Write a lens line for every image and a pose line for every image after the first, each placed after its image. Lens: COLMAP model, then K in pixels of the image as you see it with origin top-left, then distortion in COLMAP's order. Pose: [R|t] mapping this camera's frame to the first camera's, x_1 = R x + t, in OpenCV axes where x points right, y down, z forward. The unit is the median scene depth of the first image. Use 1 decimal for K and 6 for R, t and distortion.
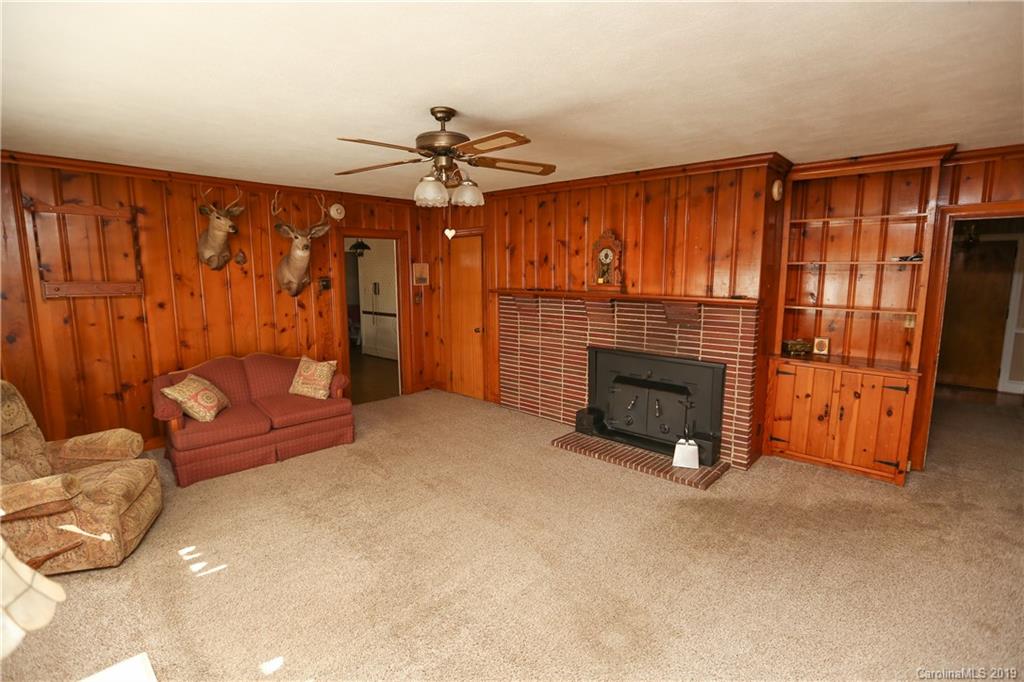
lens RADIAL K [[467.6, 0, 512.0], [0, 467.6, 341.0], [0, 0, 1]] dist [0.000495, 0.000048]
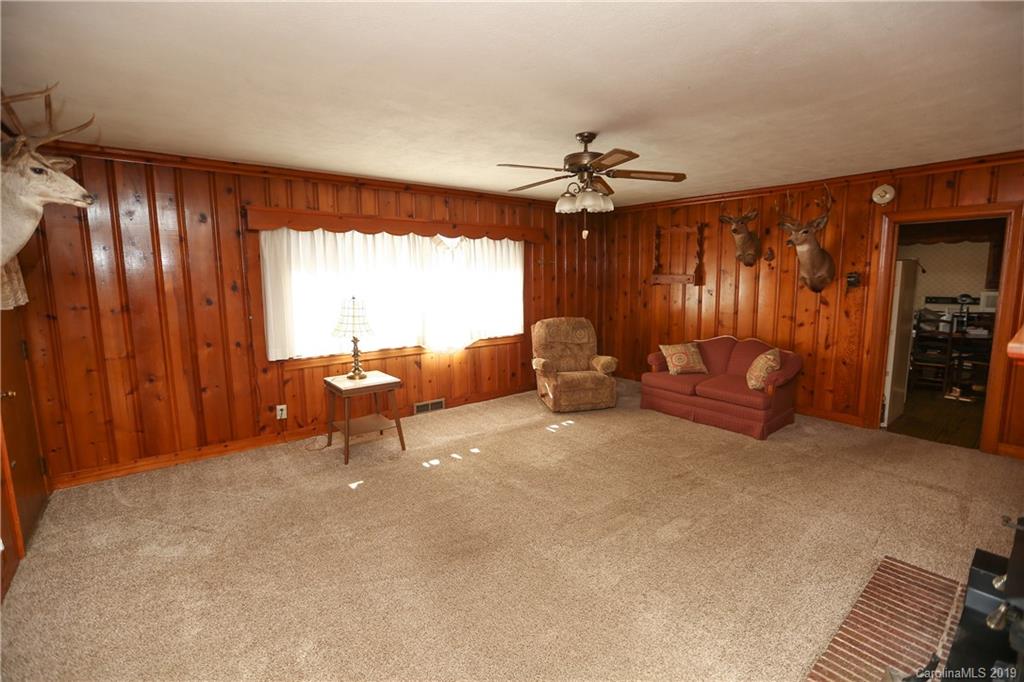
lens RADIAL K [[468.0, 0, 517.1], [0, 468.0, 338.5], [0, 0, 1]] dist [-0.051106, 0.018145]
pose [[-0.115996, 0.136356, -0.983846, 0.733015], [-0.135828, 0.979049, 0.151705, -0.079028], [0.983918, 0.151231, -0.095045, 0.635899]]
